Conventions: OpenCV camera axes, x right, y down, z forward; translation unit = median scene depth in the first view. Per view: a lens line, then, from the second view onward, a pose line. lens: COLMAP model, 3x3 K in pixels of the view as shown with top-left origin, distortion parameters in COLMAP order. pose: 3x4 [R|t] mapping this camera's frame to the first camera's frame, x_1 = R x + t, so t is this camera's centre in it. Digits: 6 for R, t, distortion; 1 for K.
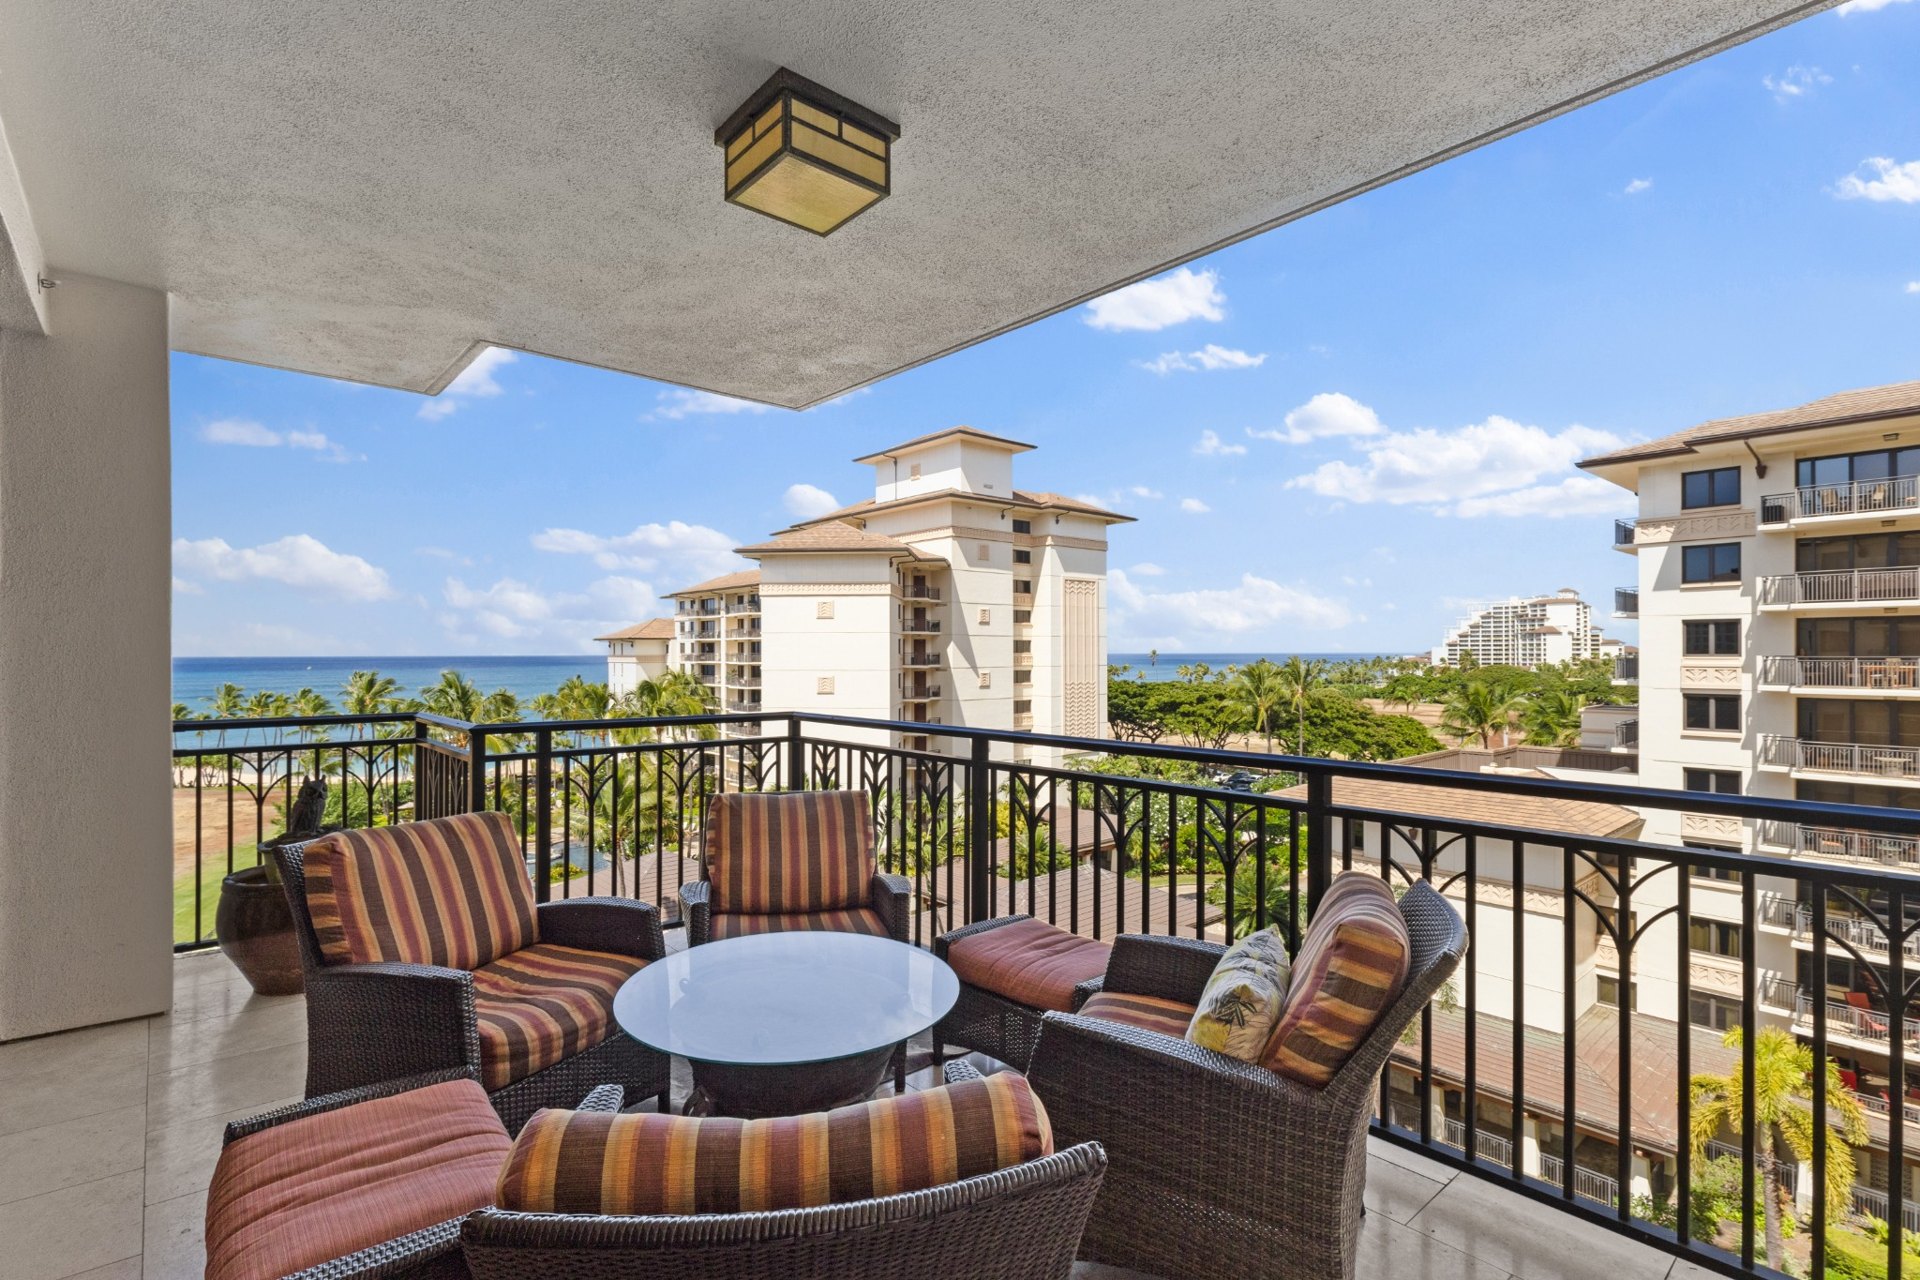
lens RADIAL K [[909.5, 0, 950.6], [0, 909.5, 651.8], [0, 0, 1]] dist [-0.003367, 0.000785]
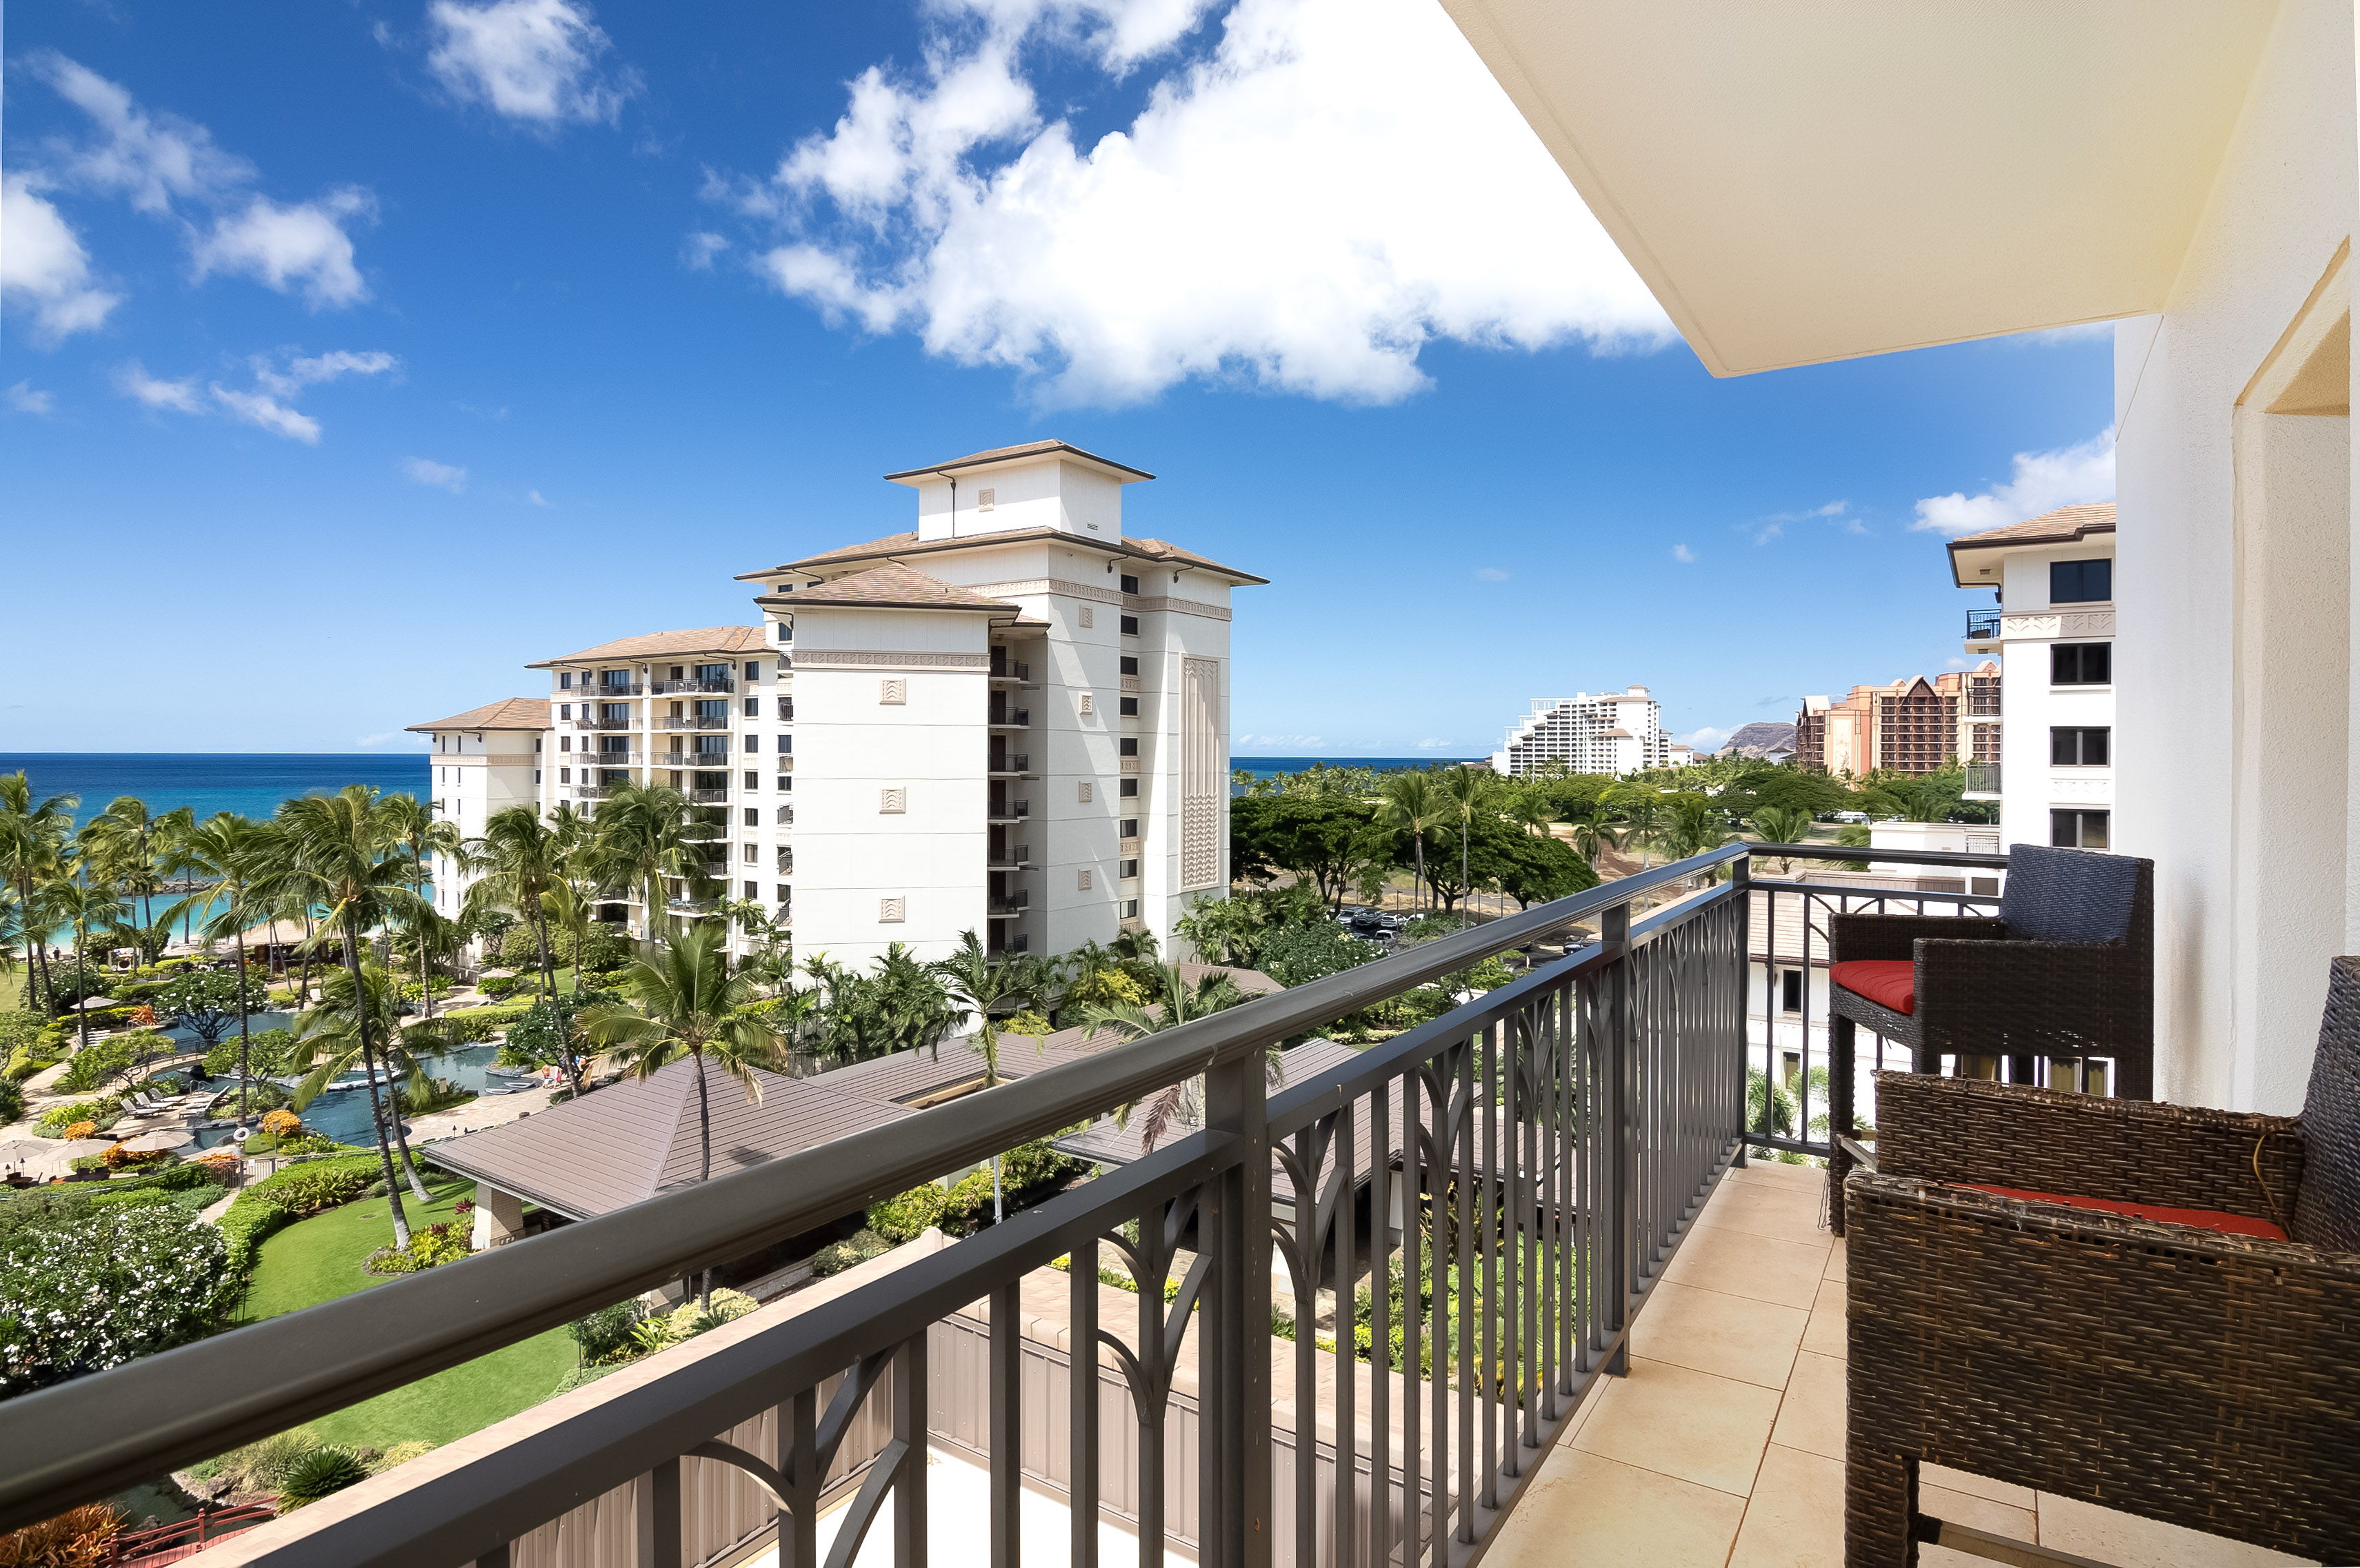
lens RADIAL K [[1234.9, 0, 1167.0], [0, 1234.9, 777.7], [0, 0, 1]] dist [-0.015292, -0.008016]
pose [[0.962114, 0.003127, 0.272631, -0.169734], [-0.008302, 0.999807, 0.017832, 0.001035], [-0.272523, -0.019420, 0.961953, 0.030779]]
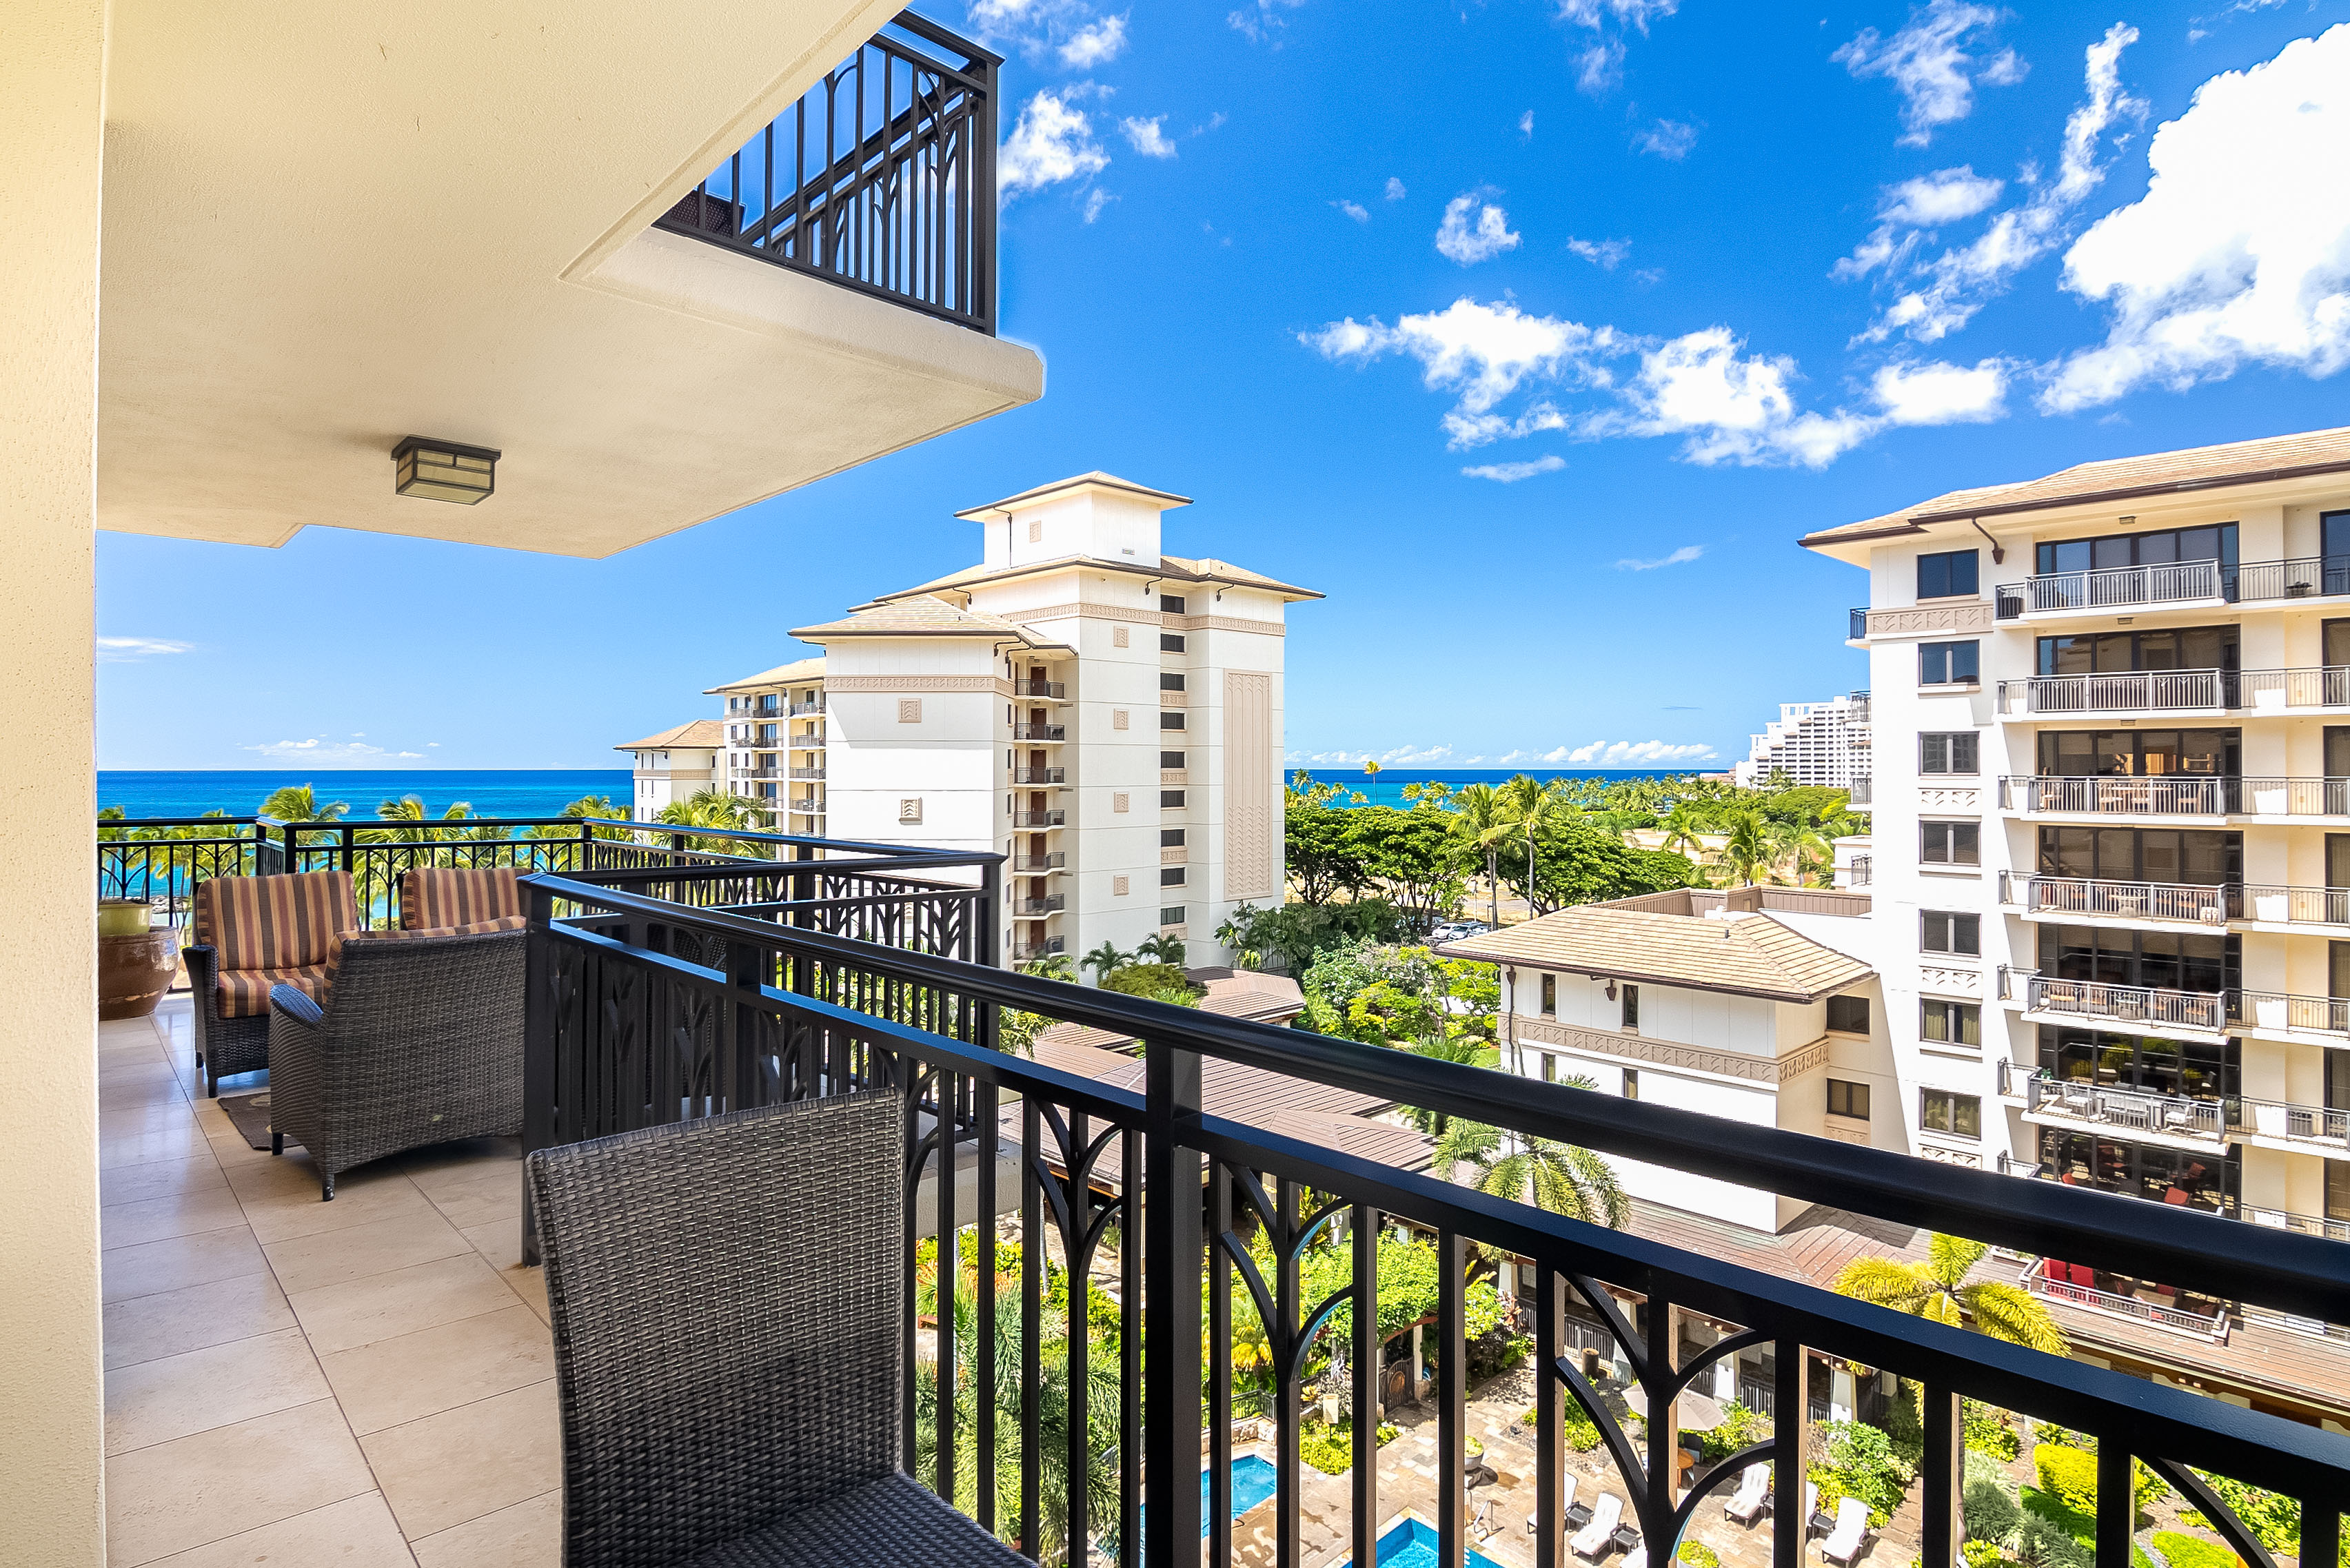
lens RADIAL K [[1229.7, 0, 1178.3], [0, 1229.7, 781.0], [0, 0, 1]] dist [-0.015292, -0.008016]
pose [[0.998944, 0.002912, 0.045849, 0.036734], [-0.003447, 0.999927, 0.011598, -0.000130], [-0.045811, -0.011744, 0.998881, -0.043743]]
